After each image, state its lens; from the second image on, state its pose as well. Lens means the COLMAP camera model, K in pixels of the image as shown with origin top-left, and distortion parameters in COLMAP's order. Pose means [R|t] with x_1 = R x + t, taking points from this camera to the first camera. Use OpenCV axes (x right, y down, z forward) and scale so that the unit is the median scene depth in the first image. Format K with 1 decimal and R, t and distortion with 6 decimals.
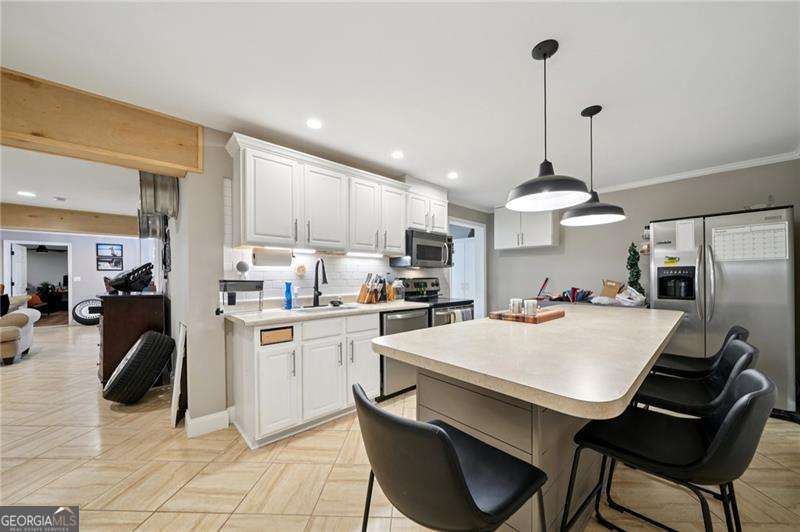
lens RADIAL K [[282.3, 0, 391.1], [0, 282.3, 279.5], [0, 0, 1]] dist [-0.006236, -0.000271]
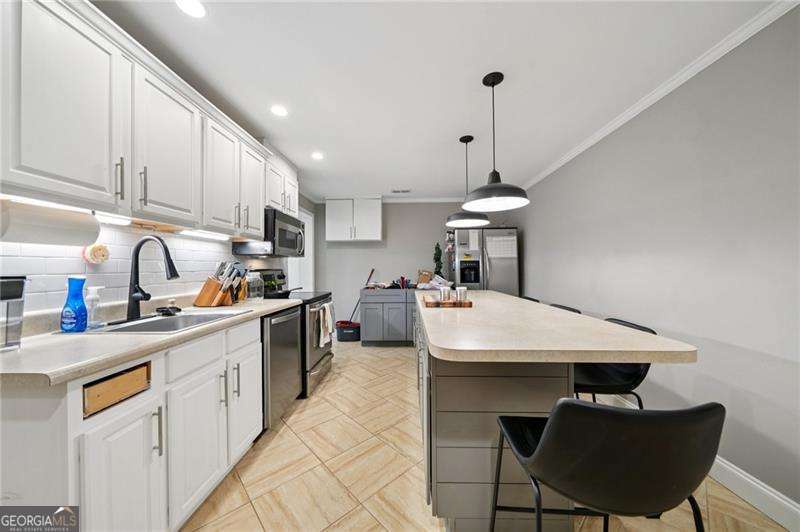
lens RADIAL K [[282.3, 0, 397.0], [0, 282.3, 265.1], [0, 0, 1]] dist [-0.006236, -0.000271]
pose [[0.699527, 0.006746, 0.714574, -0.297517], [0.008993, 0.999793, -0.018242, 0.001136], [-0.714549, 0.019187, 0.699322, 0.227538]]
